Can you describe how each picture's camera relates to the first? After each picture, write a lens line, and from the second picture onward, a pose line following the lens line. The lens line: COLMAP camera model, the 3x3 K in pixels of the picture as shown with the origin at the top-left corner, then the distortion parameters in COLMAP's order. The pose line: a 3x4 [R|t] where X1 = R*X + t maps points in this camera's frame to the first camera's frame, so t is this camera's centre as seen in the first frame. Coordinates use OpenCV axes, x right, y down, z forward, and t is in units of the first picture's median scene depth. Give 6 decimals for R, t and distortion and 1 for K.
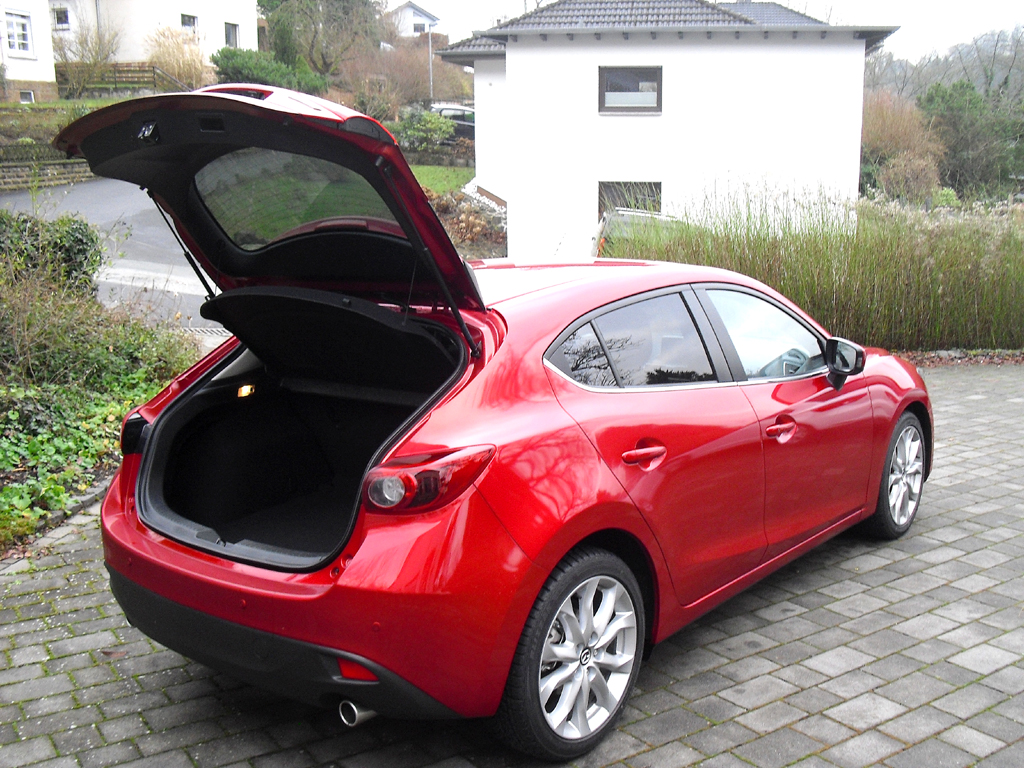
lens RADIAL K [[1065.0, 0, 512.0], [0, 1065.0, 384.0], [0, 0, 1]] dist [-0.226205, 0.267062]
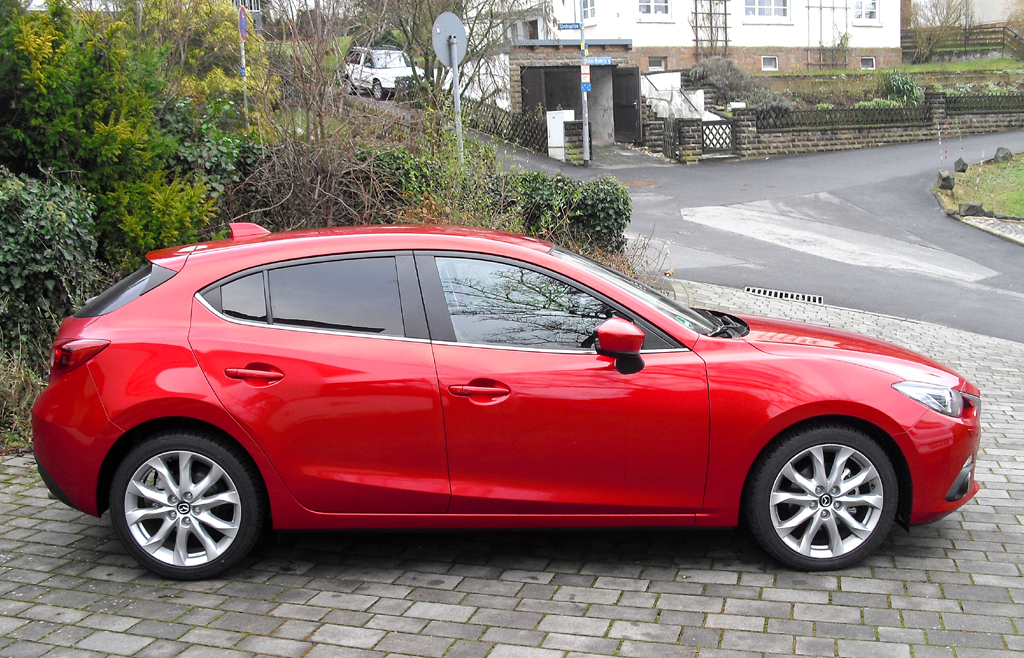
lens RADIAL K [[1084.0, 0, 512.0], [0, 1084.0, 329.0], [0, 0, 1]] dist [-0.194223, 0.239417]
pose [[0.681003, 0.116341, -0.722980, 0.816302], [-0.131768, 0.990652, 0.035298, -0.049110], [0.720328, 0.071228, 0.689967, 0.198442]]
